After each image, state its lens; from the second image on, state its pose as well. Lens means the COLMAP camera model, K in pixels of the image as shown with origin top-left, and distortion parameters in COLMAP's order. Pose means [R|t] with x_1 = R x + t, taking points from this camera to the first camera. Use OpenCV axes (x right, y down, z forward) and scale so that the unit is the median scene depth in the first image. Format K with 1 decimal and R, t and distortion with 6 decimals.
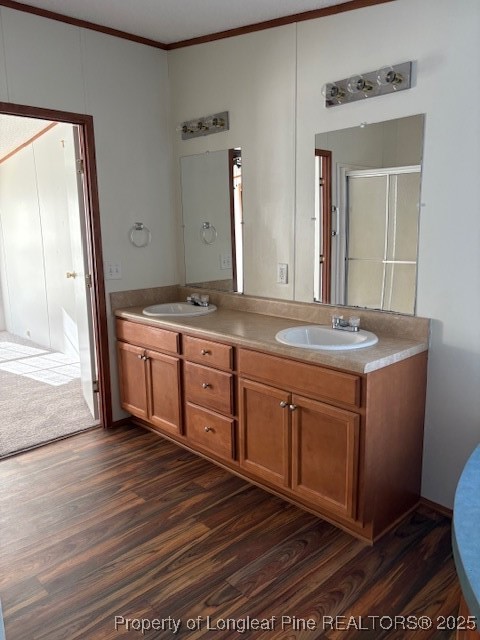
lens RADIAL K [[471.7, 0, 249.1], [0, 471.7, 320.4], [0, 0, 1]] dist [-0.001479, -0.004247]
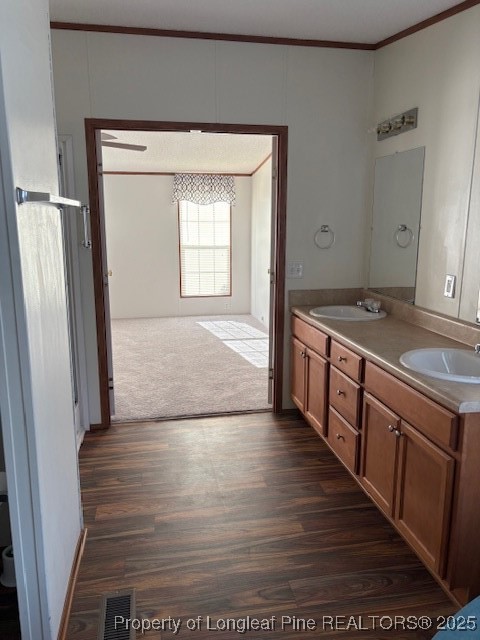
lens RADIAL K [[471.7, 0, 249.1], [0, 471.7, 320.4], [0, 0, 1]] dist [-0.001479, -0.004247]
pose [[0.837997, 0.124776, -0.531217, 0.231665], [-0.119907, 0.991818, 0.043812, -0.028997], [0.532337, 0.026982, 0.846102, 0.049424]]
